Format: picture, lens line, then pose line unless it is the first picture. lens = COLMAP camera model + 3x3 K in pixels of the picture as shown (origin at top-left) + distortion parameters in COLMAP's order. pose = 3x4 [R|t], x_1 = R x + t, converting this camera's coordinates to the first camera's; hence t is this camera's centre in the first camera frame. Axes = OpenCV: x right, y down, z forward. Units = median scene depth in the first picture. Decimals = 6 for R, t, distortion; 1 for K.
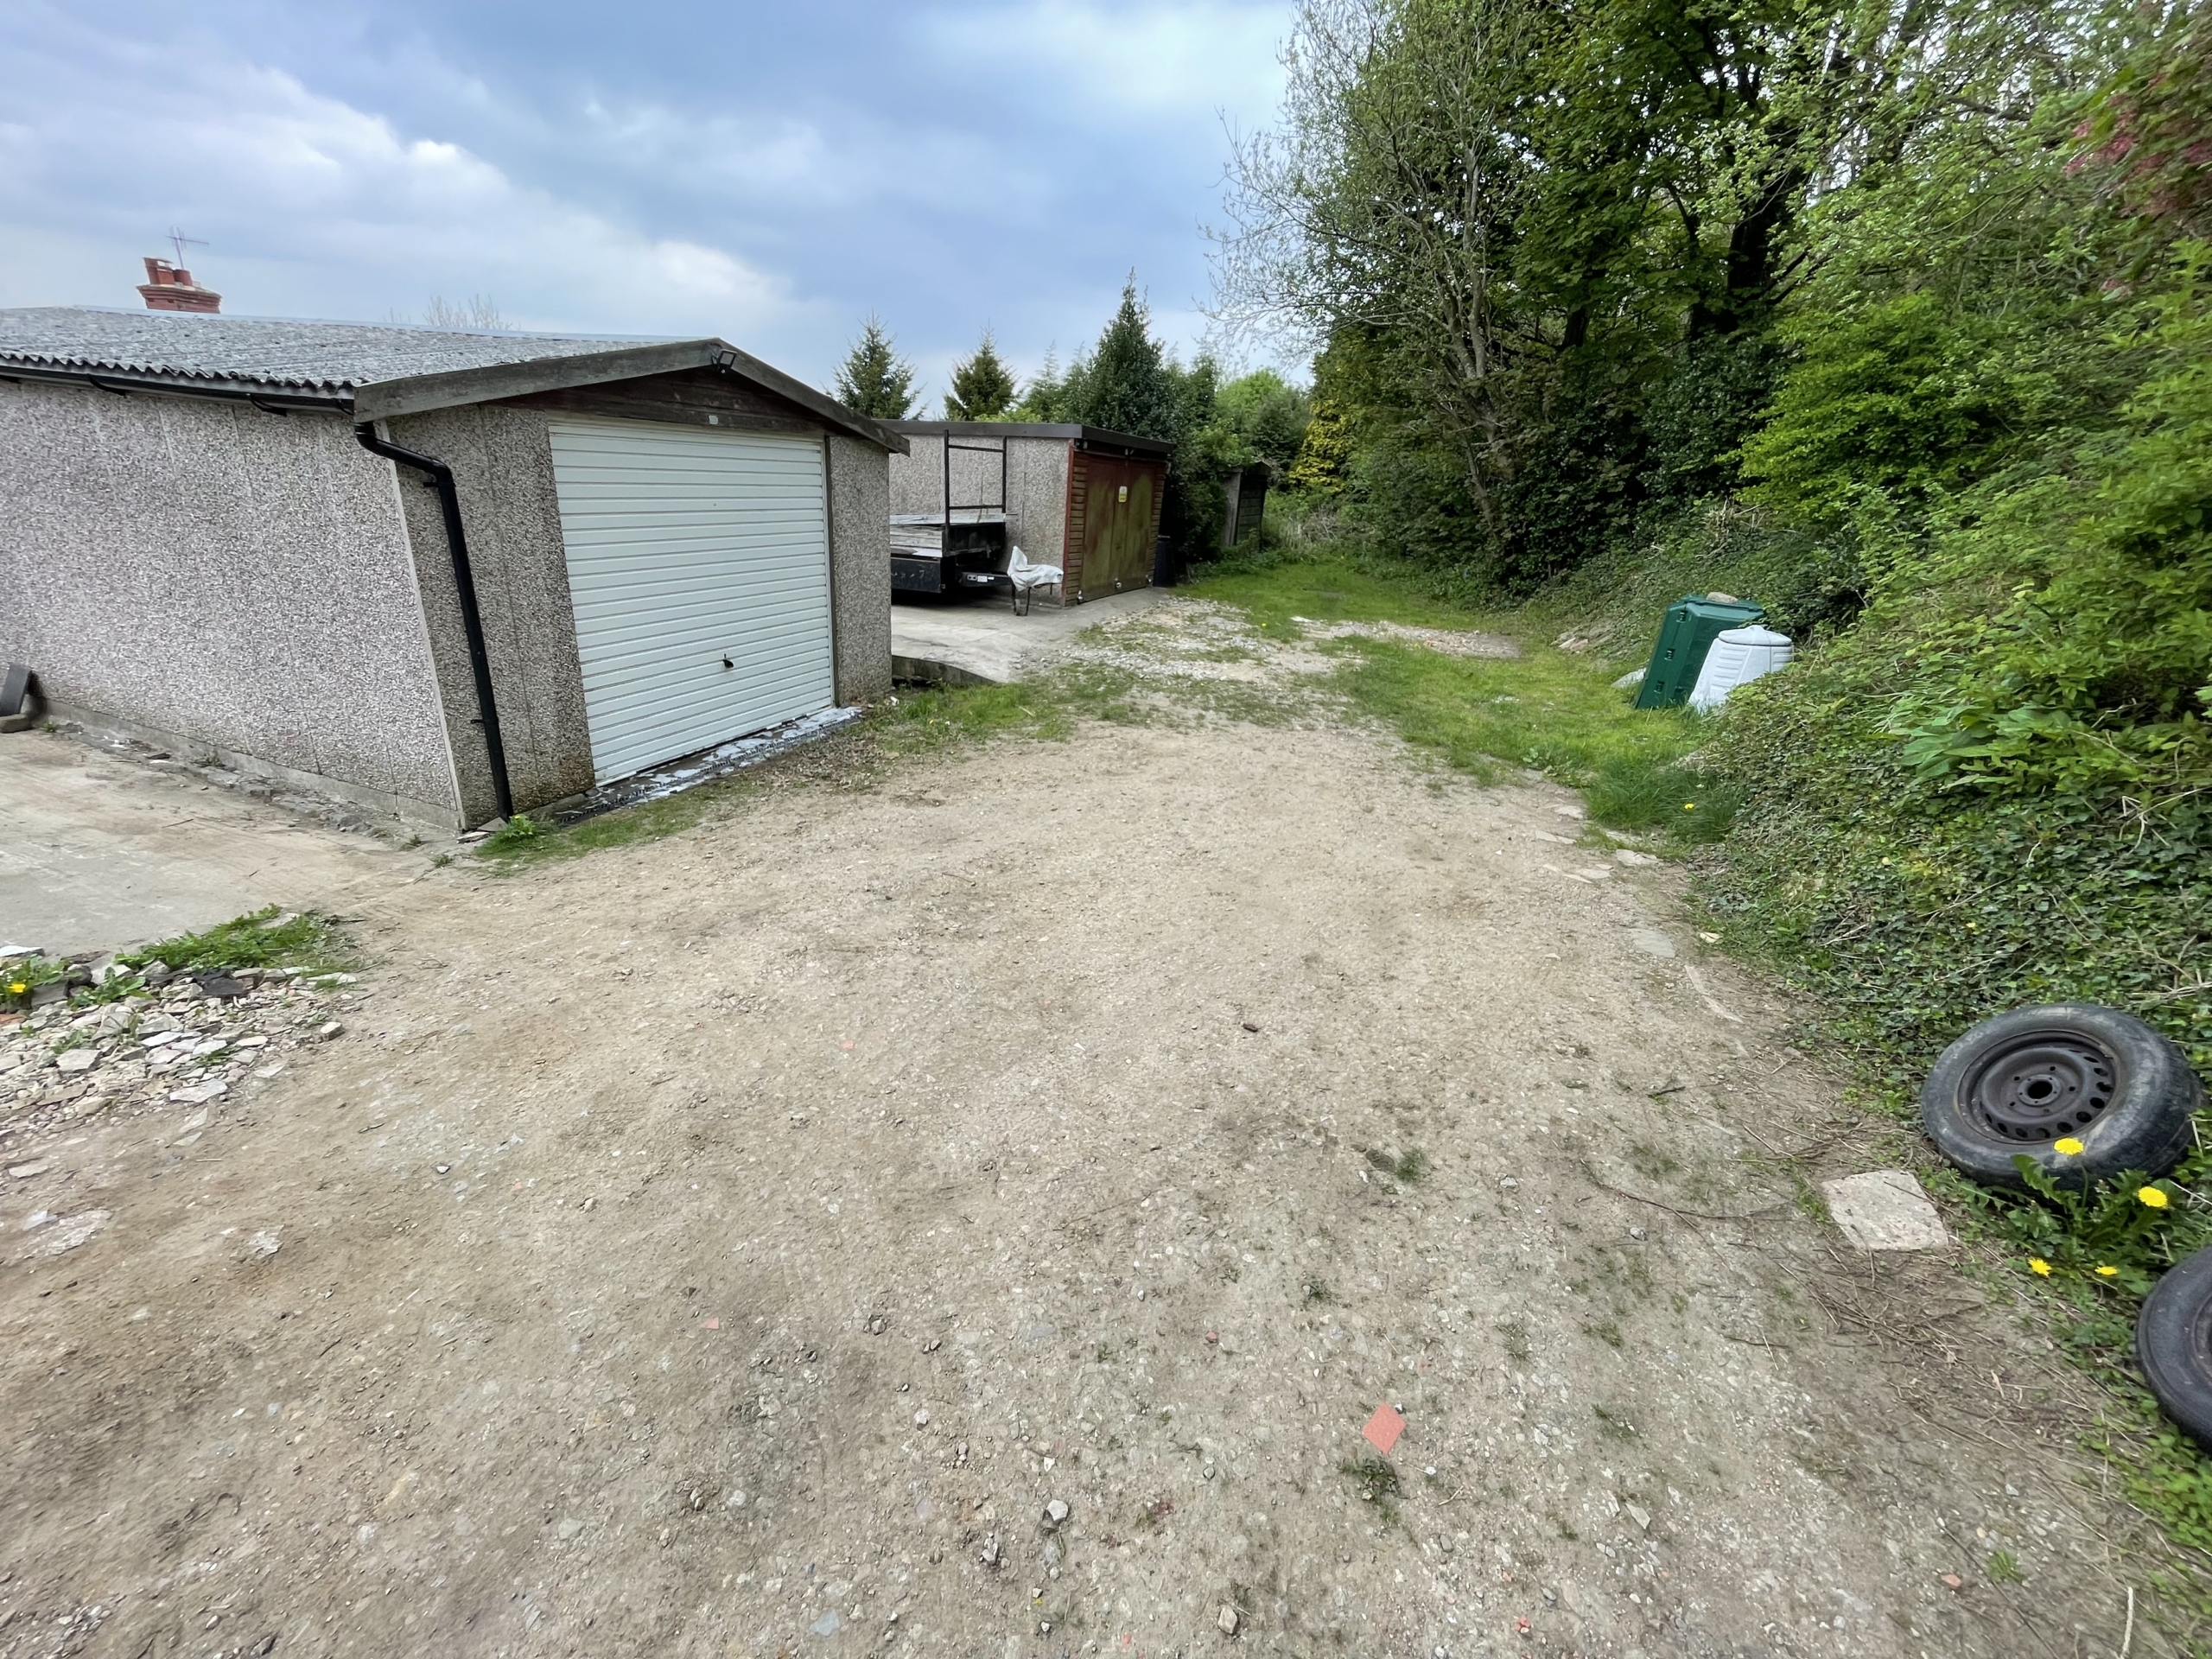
lens RADIAL K [[891.3, 0, 1114.3], [0, 891.3, 818.2], [0, 0, 1]] dist [-0.005418, -0.000218]
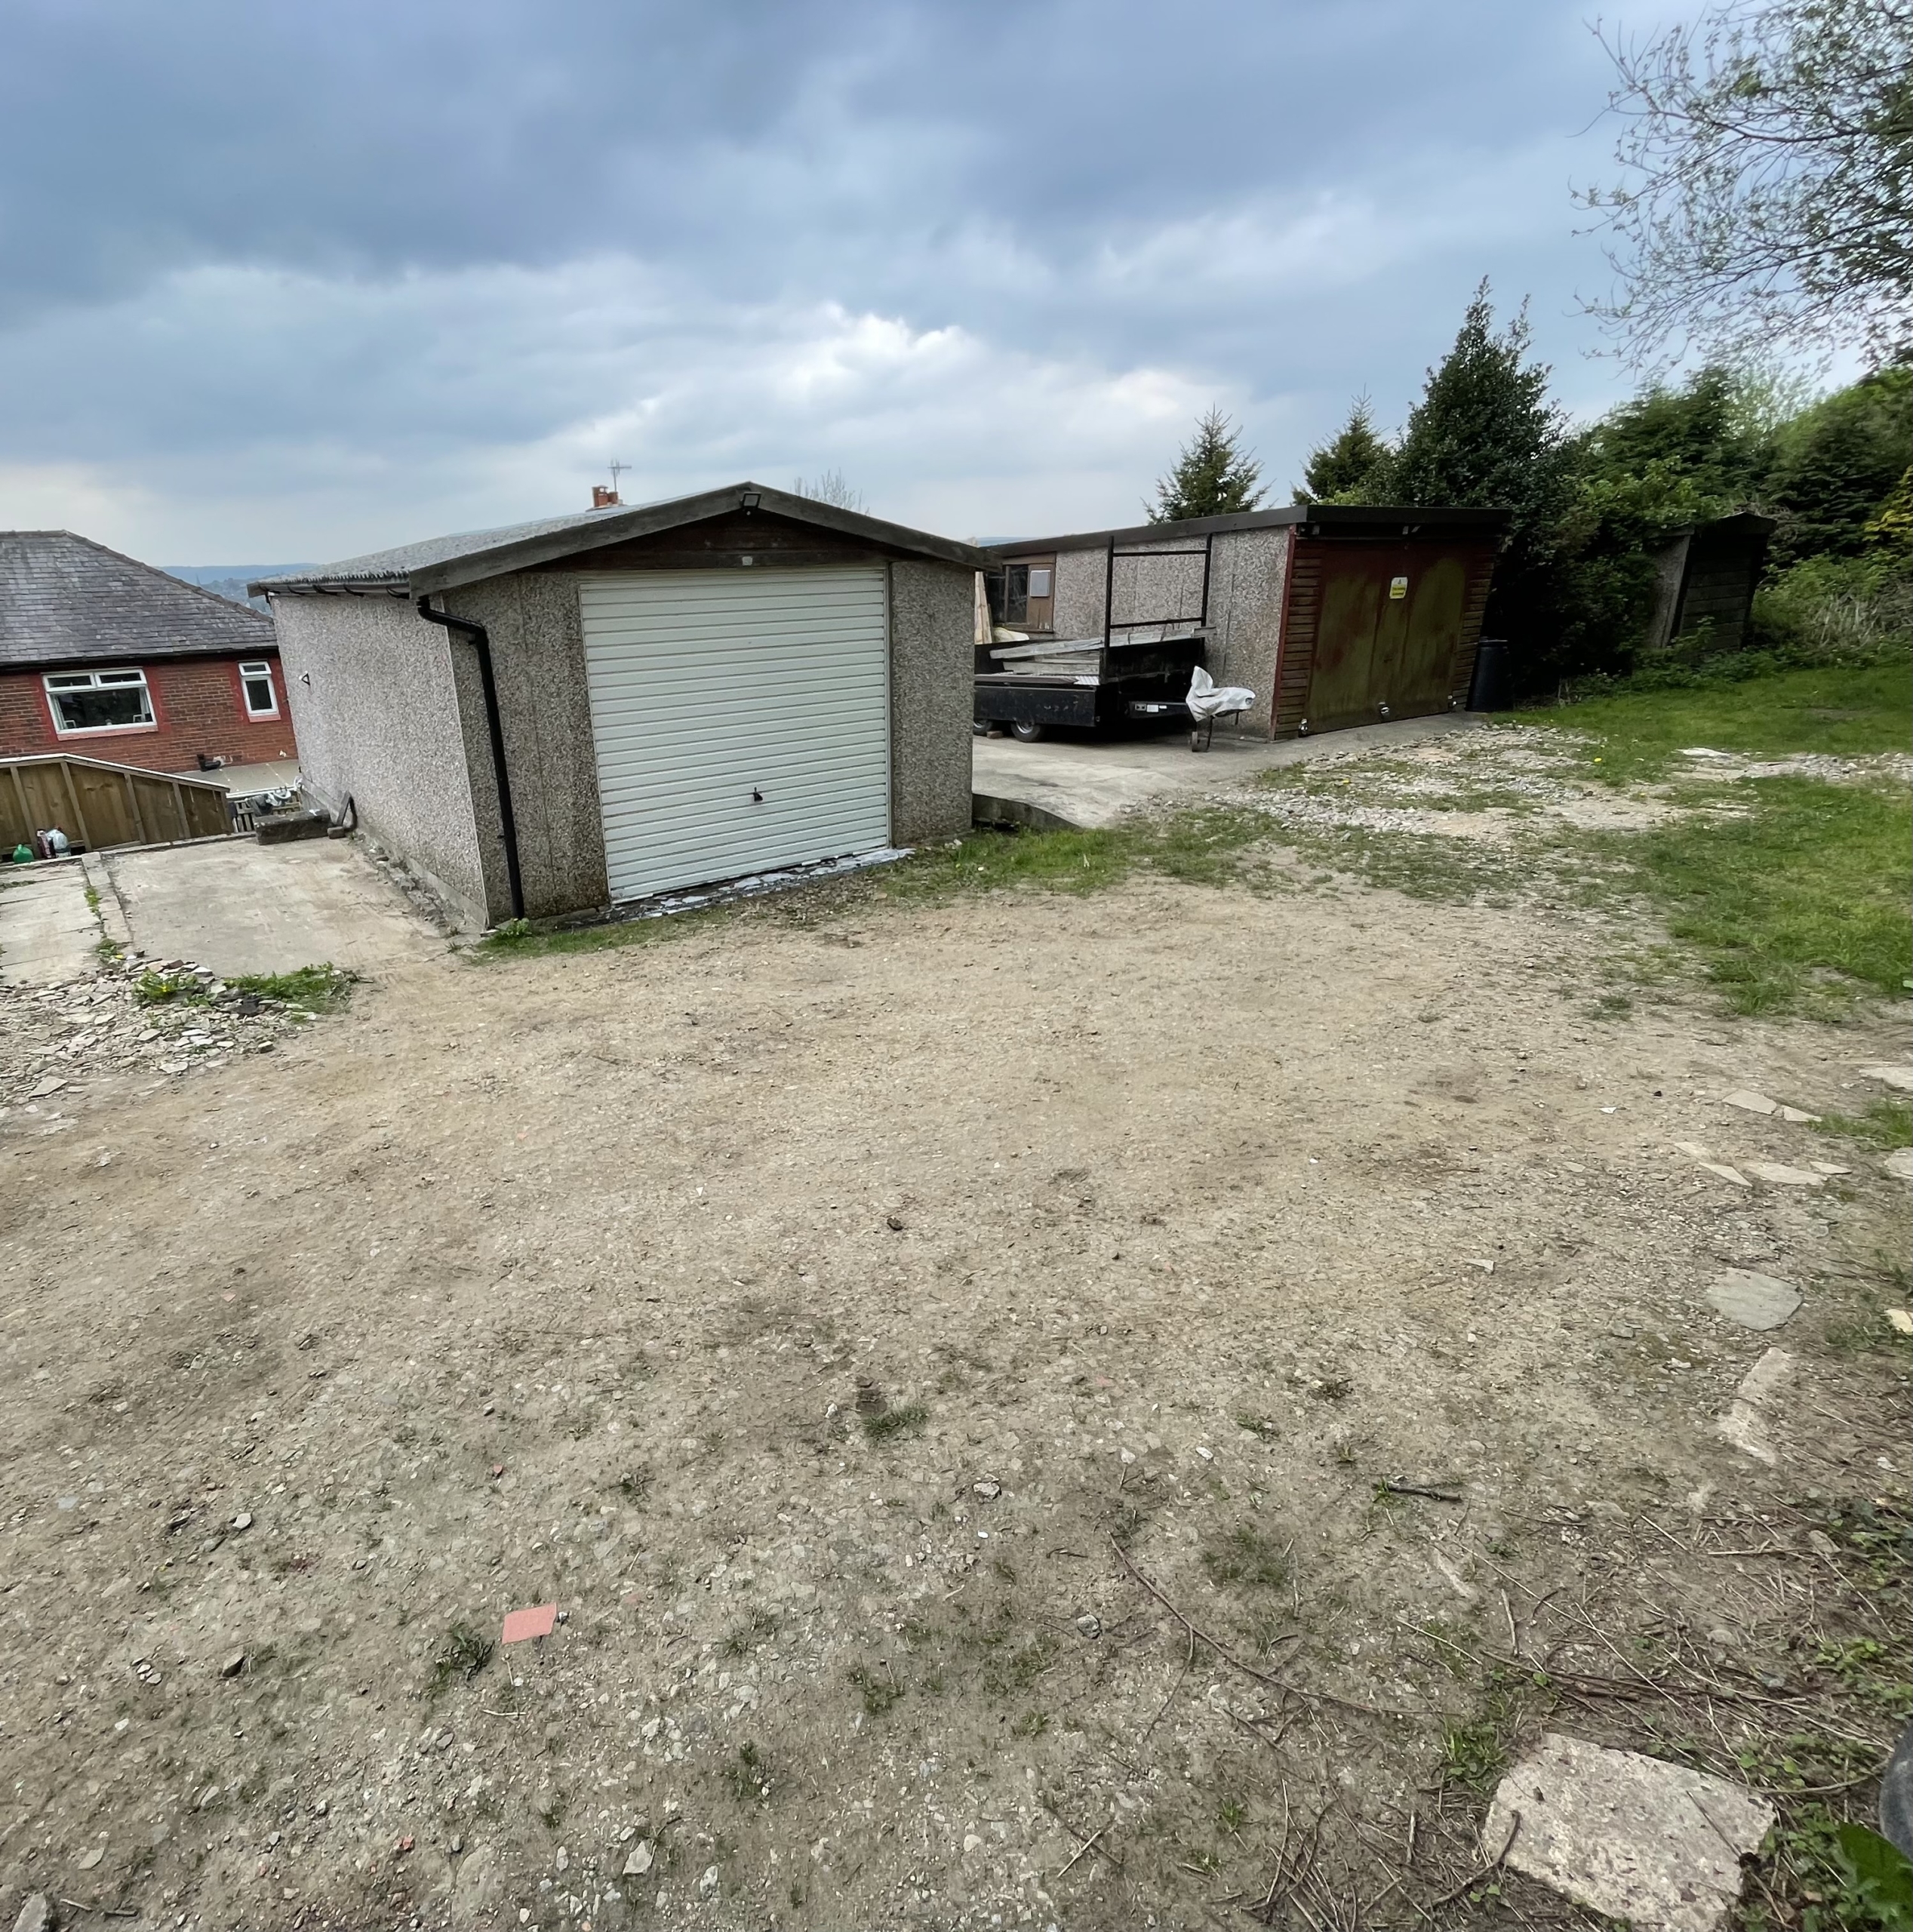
lens RADIAL K [[1094.9, 0, 951.6], [0, 1094.9, 972.5], [0, 0, 1]] dist [-0.002295, -0.002800]
pose [[0.803859, 0.095333, -0.587130, 0.600304], [-0.121998, 0.992513, -0.005877, 0.006038], [0.582174, 0.076353, 0.809471, 0.164111]]
